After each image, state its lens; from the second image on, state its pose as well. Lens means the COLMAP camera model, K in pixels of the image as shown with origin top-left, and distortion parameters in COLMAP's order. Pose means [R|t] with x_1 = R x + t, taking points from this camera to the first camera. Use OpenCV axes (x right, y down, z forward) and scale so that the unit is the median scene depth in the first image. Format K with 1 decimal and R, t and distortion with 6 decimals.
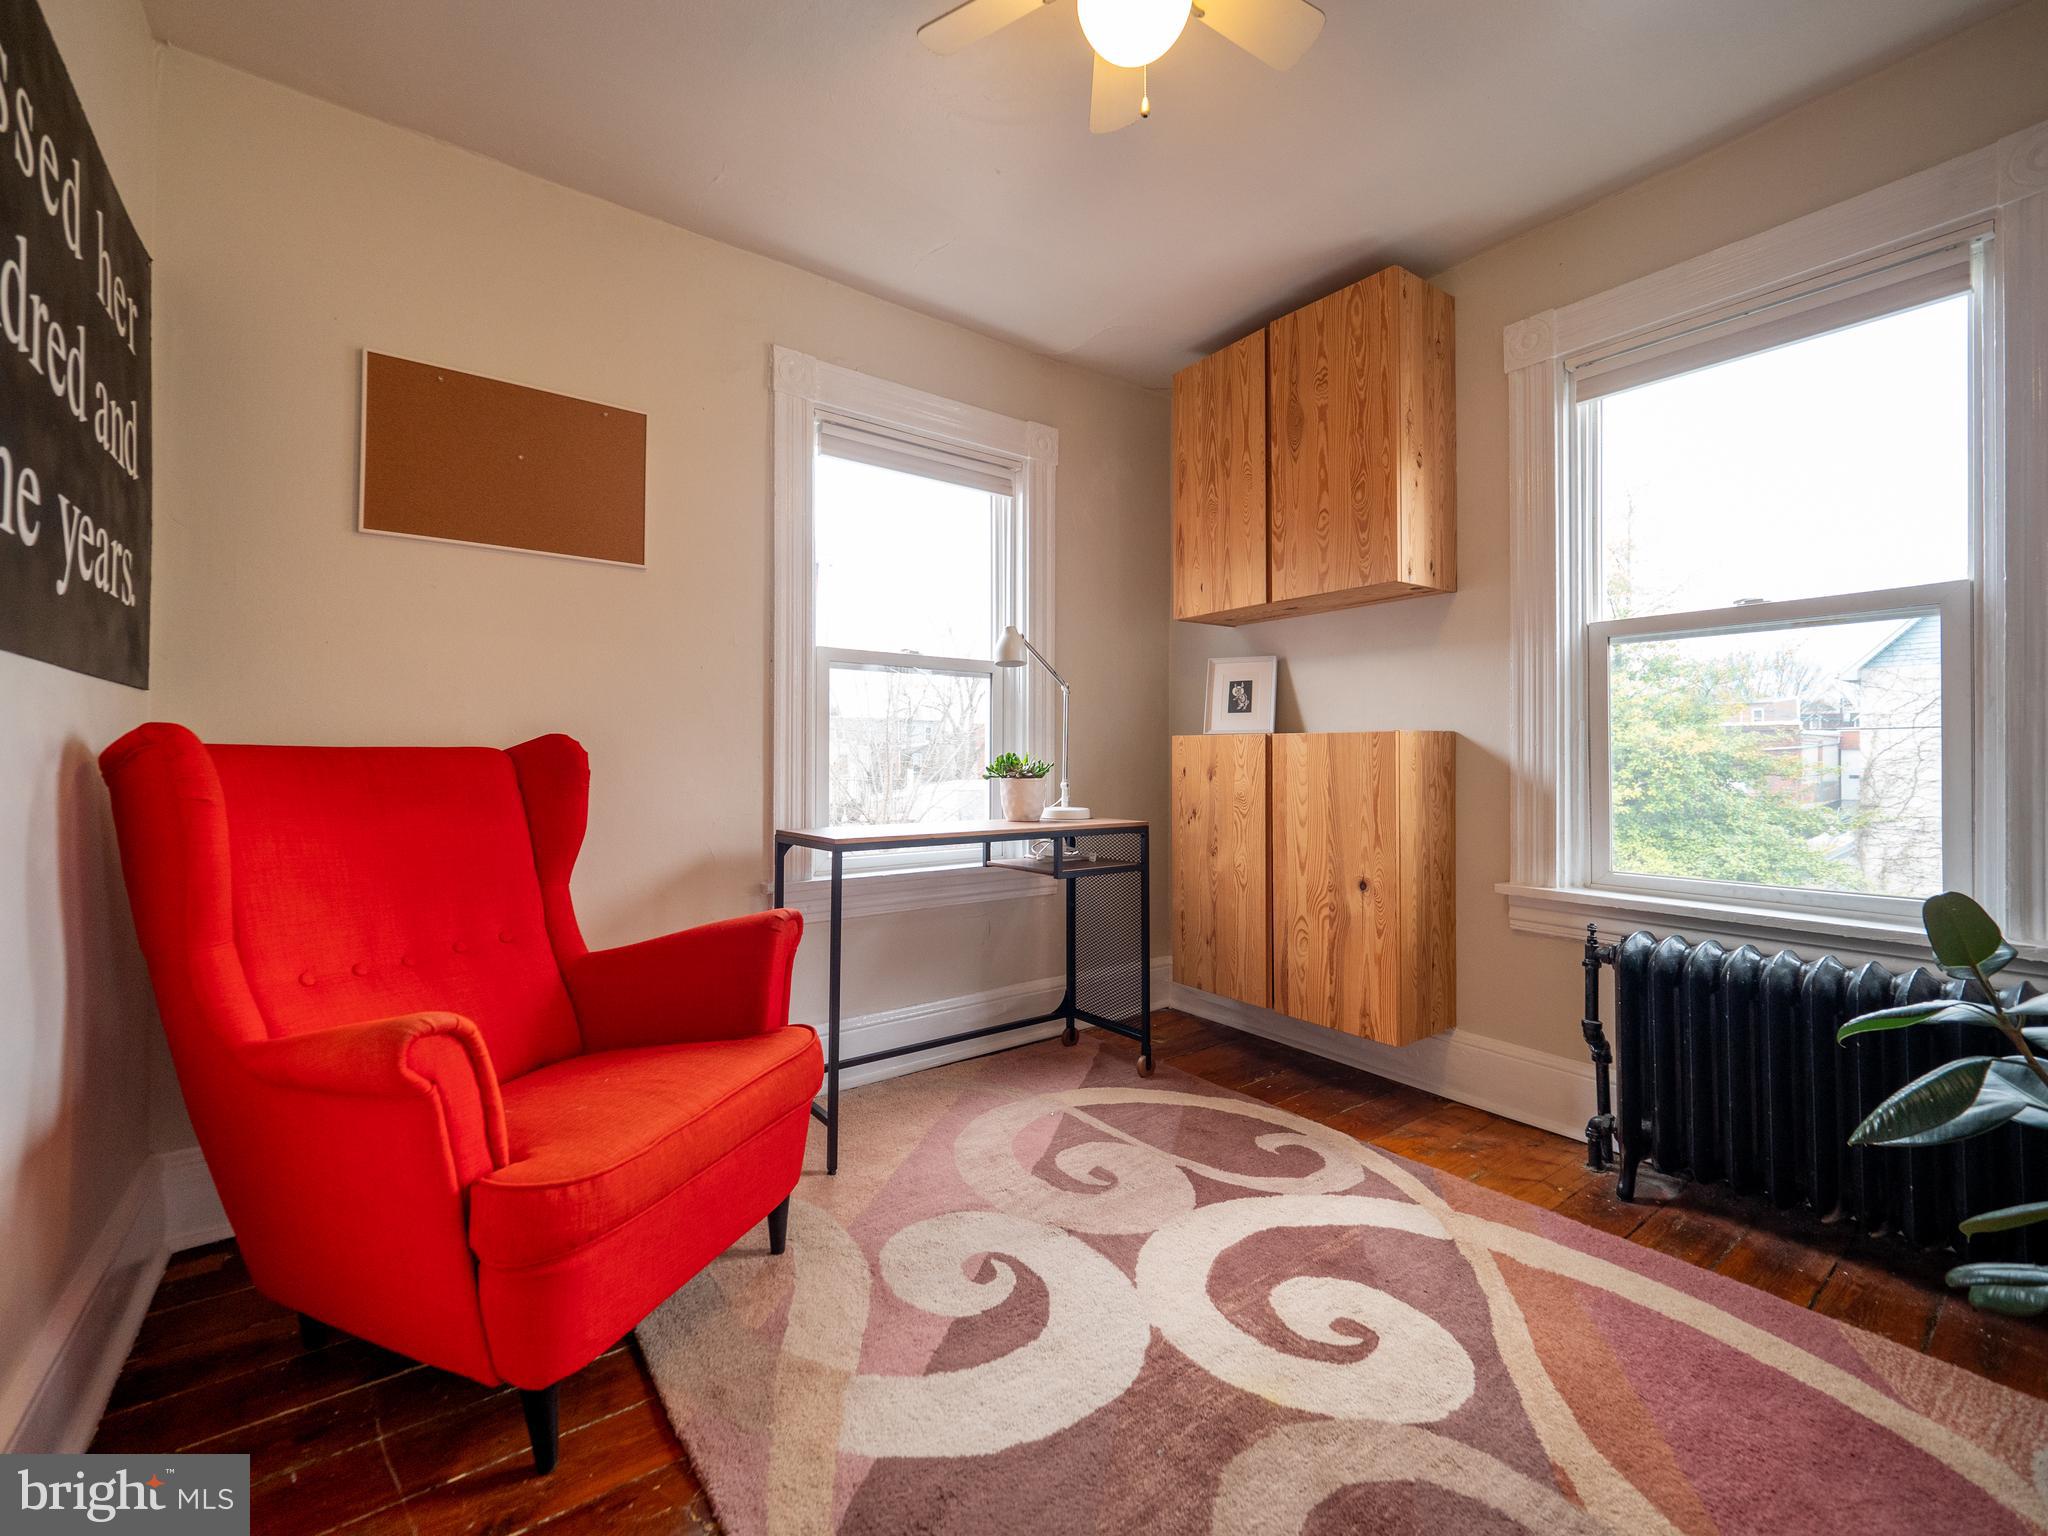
lens RADIAL K [[884.0, 0, 1031.9], [0, 884.0, 759.4], [0, 0, 1]] dist [-0.000790, -0.000020]
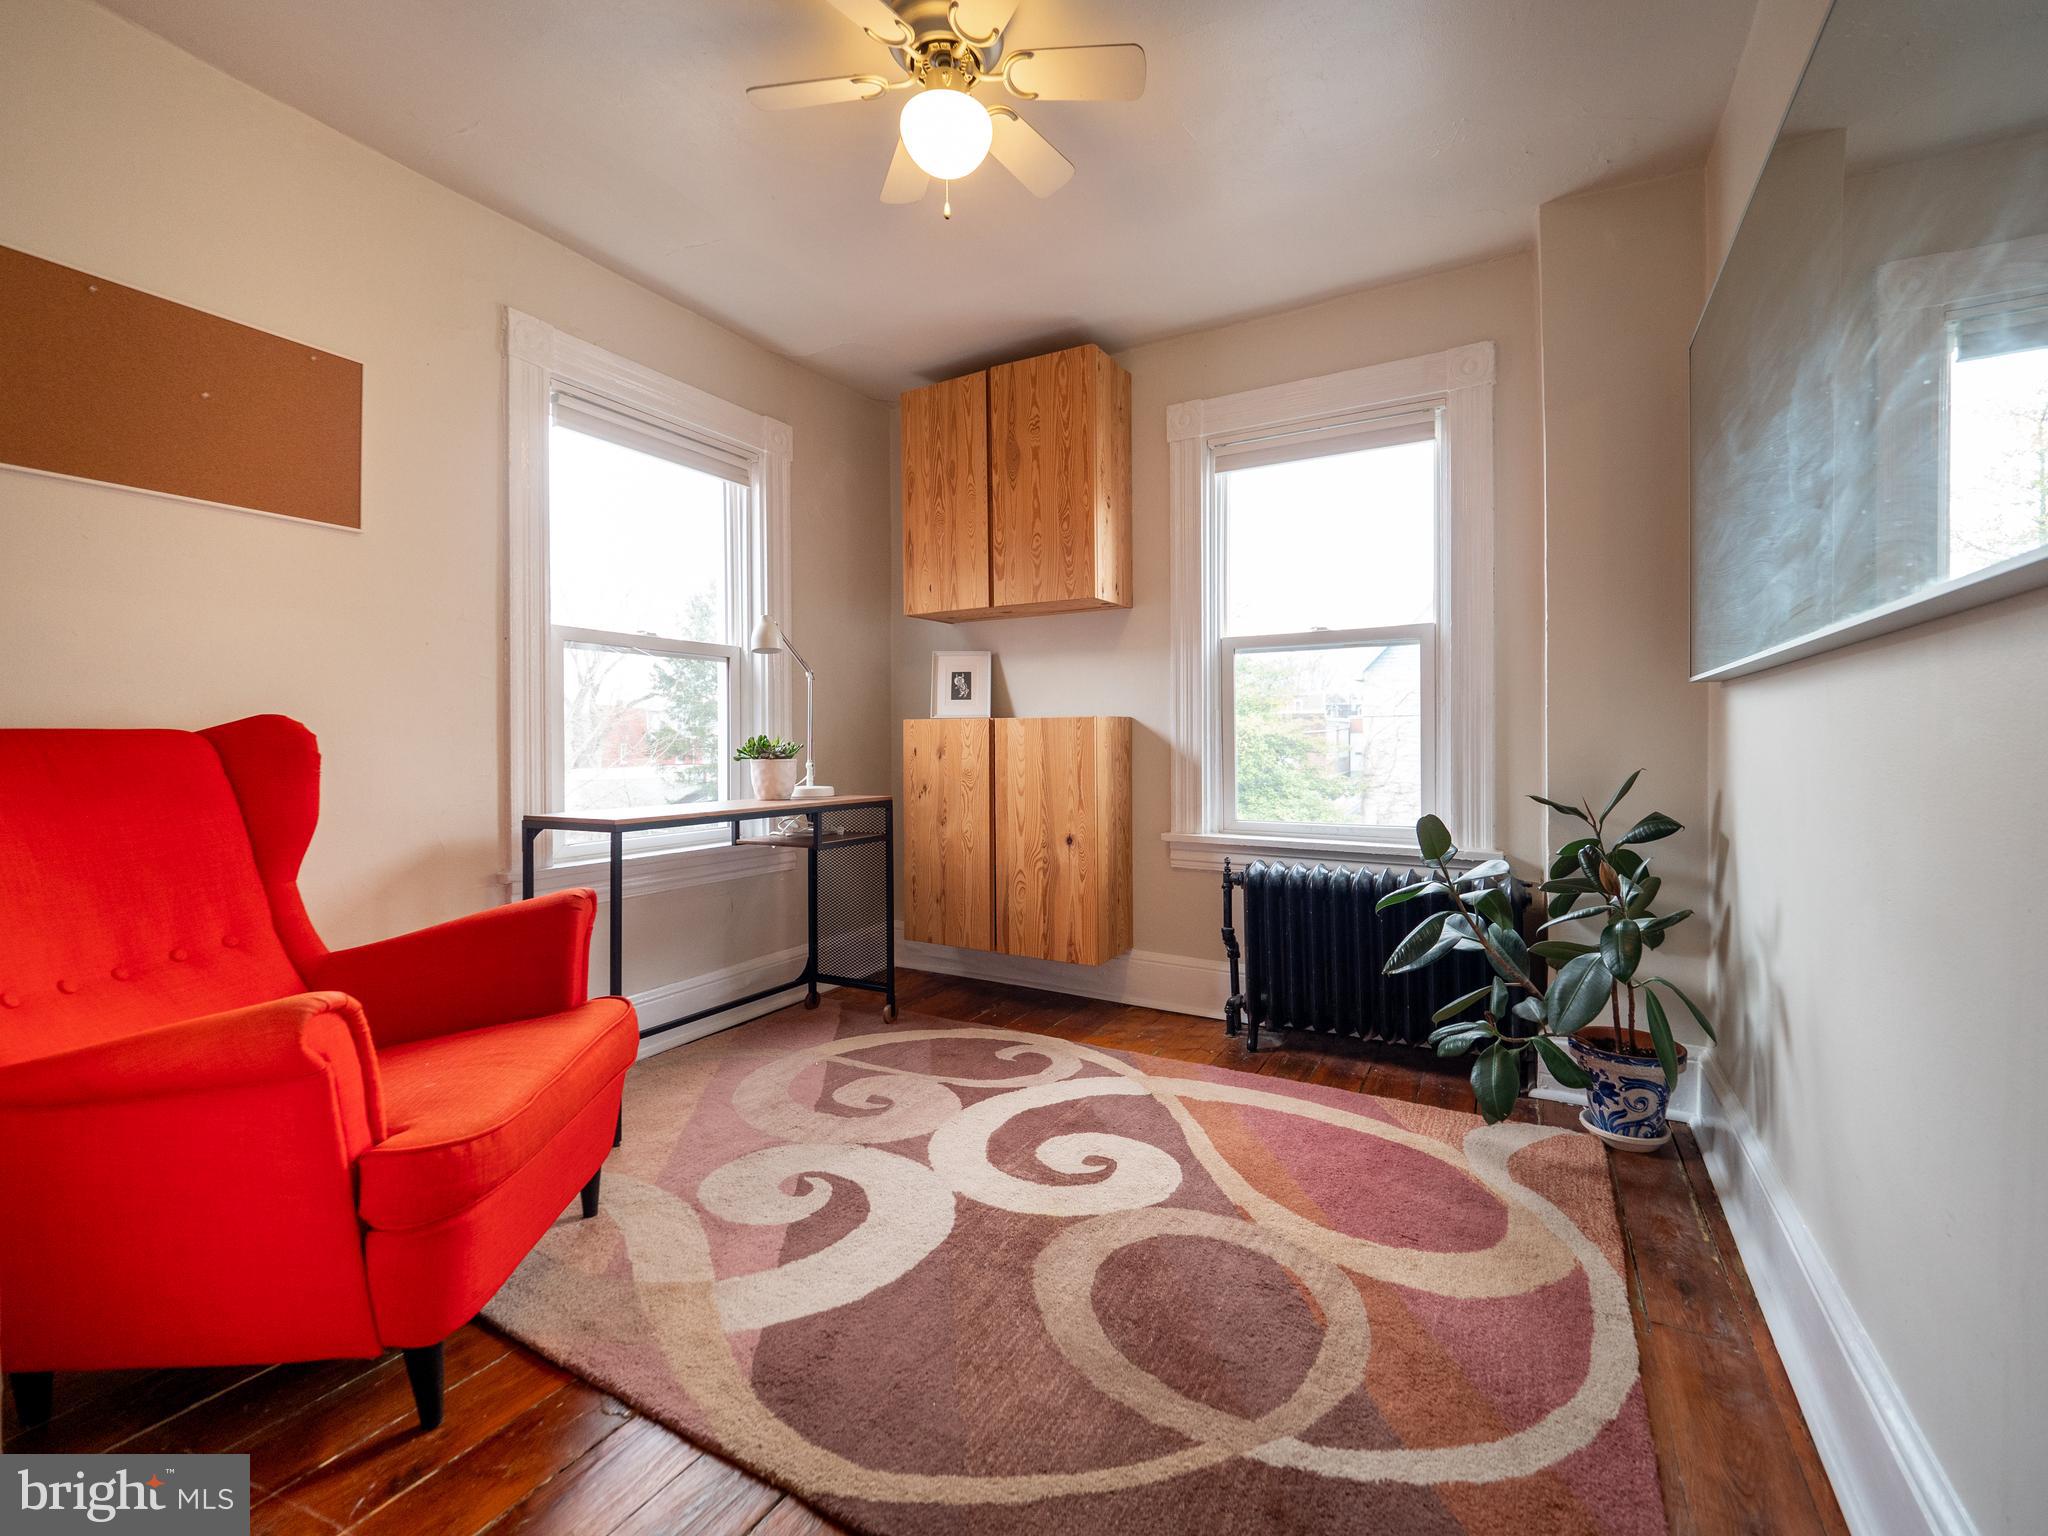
lens RADIAL K [[871.6, 0, 1065.7], [0, 871.6, 756.2], [0, 0, 1]] dist [0.032381, -0.014359]
pose [[0.910345, -0.013658, 0.413625, -0.150626], [0.007727, 0.999842, 0.016011, 0.004626], [-0.413779, -0.011379, 0.910306, -0.125181]]
